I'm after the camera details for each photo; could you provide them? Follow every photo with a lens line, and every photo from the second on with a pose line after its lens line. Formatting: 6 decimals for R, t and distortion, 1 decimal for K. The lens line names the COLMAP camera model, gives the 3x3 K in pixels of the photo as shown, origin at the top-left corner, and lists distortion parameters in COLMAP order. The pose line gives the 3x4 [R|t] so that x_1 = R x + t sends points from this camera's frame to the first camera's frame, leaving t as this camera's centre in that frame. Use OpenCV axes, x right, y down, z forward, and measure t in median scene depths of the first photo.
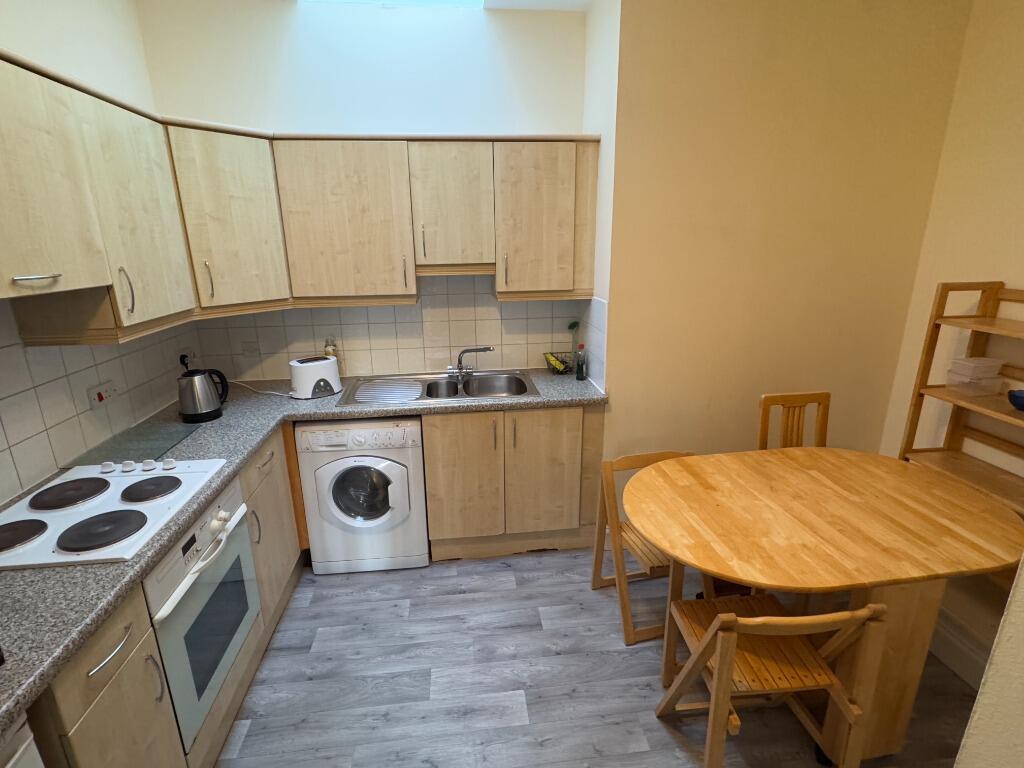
lens RADIAL K [[495.4, 0, 509.0], [0, 495.4, 383.6], [0, 0, 1]] dist [0.002686, 0.001950]
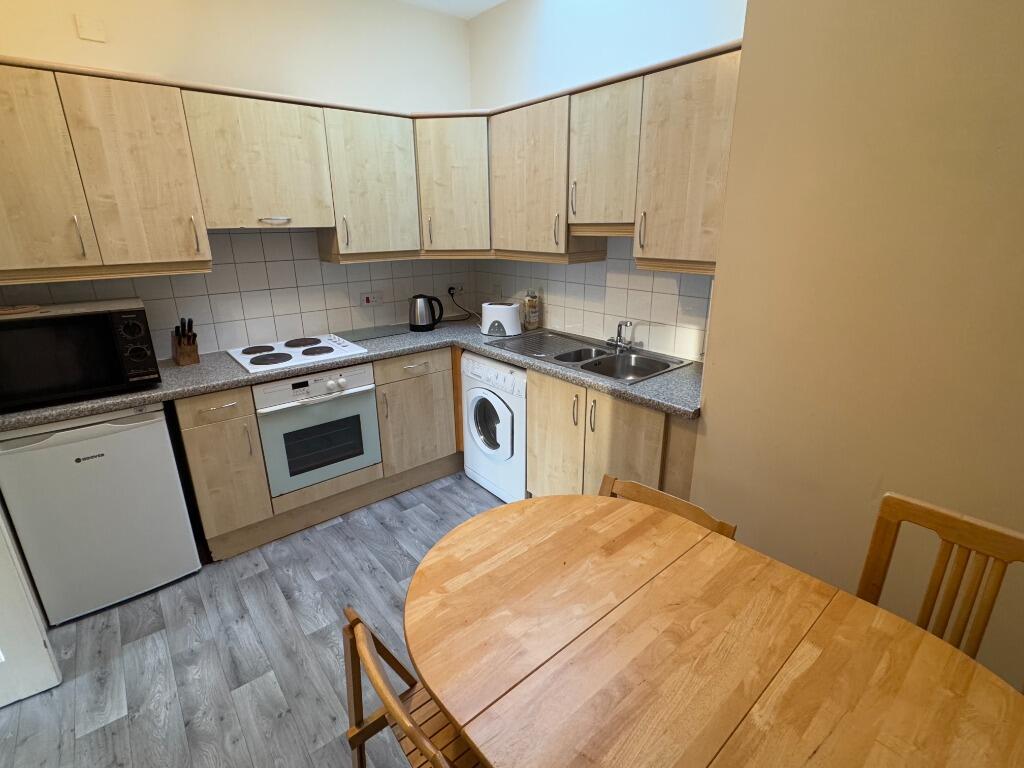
lens RADIAL K [[495.4, 0, 510.3], [0, 495.4, 382.1], [0, 0, 1]] dist [0.002686, 0.001950]
pose [[0.542743, 0.268272, -0.795902, 0.666998], [-0.232905, 0.958526, 0.164265, -0.076200], [0.806961, 0.096216, 0.582715, 0.383370]]
